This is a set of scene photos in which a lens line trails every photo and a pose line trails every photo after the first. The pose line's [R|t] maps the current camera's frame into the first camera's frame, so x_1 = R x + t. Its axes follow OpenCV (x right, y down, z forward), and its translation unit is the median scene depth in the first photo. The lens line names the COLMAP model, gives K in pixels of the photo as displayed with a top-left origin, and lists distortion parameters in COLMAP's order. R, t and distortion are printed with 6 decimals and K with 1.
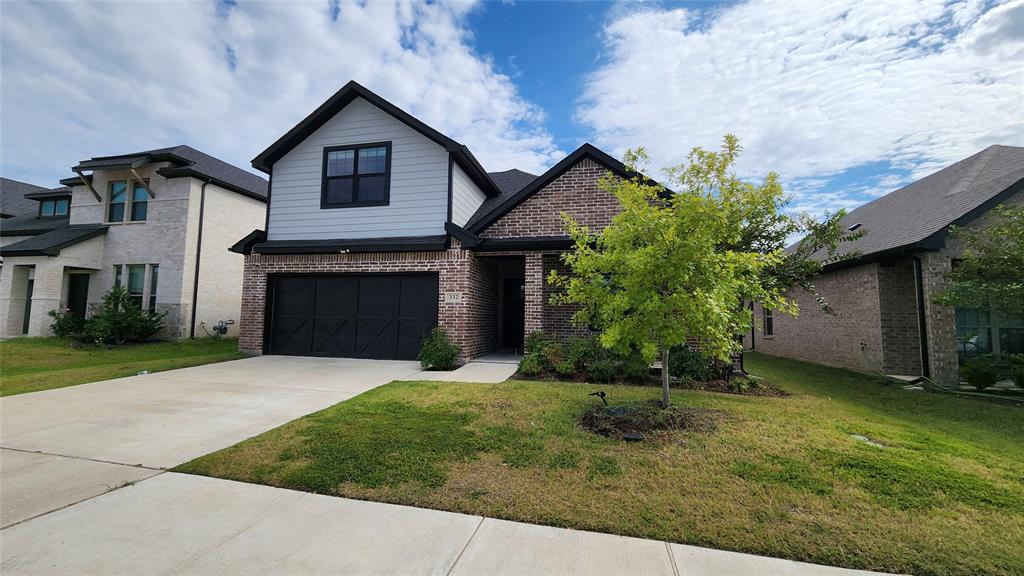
lens RADIAL K [[415.2, 0, 504.3], [0, 415.2, 287.3], [0, 0, 1]] dist [-0.000316, -0.000109]
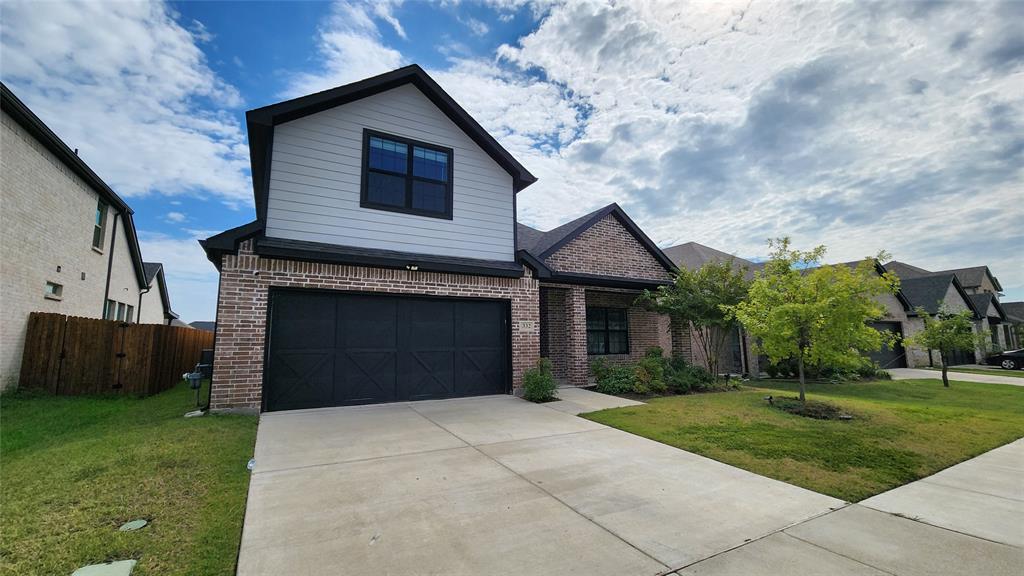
lens RADIAL K [[418.6, 0, 502.5], [0, 418.6, 286.0], [0, 0, 1]] dist [0.002151, 0.000394]
pose [[0.741927, 0.069847, 0.666833, -0.775963], [-0.034509, 0.997219, -0.066058, -0.003274], [-0.669592, 0.025999, 0.742274, 0.271710]]
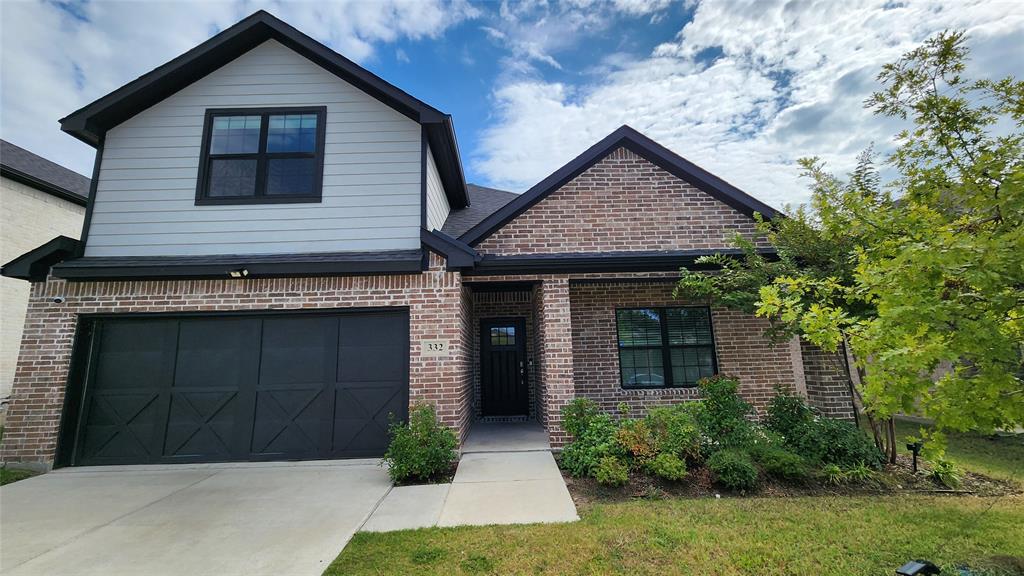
lens RADIAL K [[418.6, 0, 502.5], [0, 418.6, 286.0], [0, 0, 1]] dist [0.002151, 0.000394]
pose [[0.973095, 0.001327, 0.230400, -0.155561], [0.022767, 0.994536, -0.101885, -0.001448], [-0.229276, 0.104389, 0.967748, 0.337887]]
